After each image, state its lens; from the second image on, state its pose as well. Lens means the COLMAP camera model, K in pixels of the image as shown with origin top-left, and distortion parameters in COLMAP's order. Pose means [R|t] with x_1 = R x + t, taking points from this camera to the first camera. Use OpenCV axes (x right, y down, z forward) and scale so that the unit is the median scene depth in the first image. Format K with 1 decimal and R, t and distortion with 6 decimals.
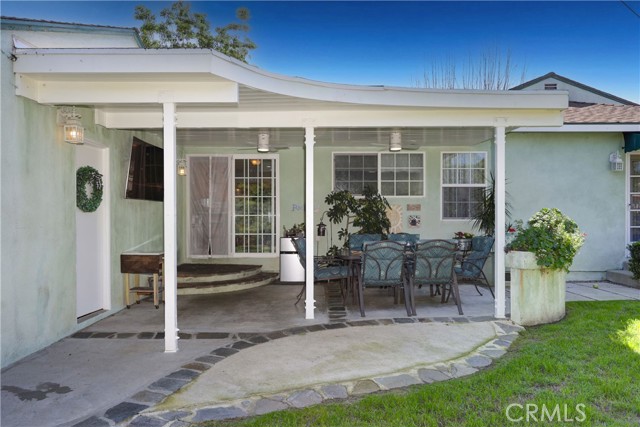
lens RADIAL K [[449.8, 0, 319.8], [0, 449.8, 220.5], [0, 0, 1]] dist [0.001003, -0.001198]
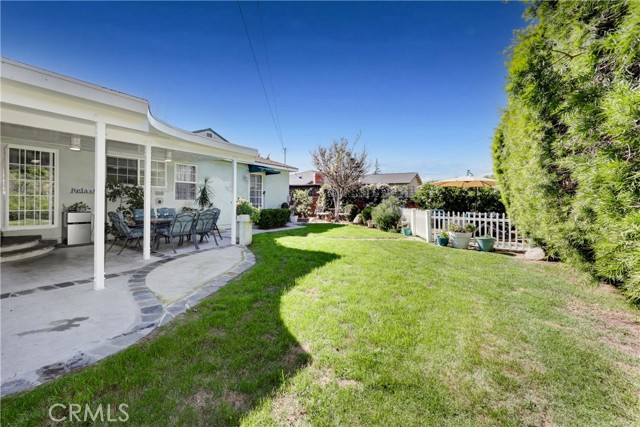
lens RADIAL K [[267.2, 0, 297.3], [0, 267.2, 199.3], [0, 0, 1]] dist [-0.008628, -0.000124]
pose [[0.572114, 0.012421, 0.820080, -0.442779], [-0.009633, 0.999918, -0.008424, -0.002337], [-0.820118, -0.003081, 0.572186, -0.025482]]
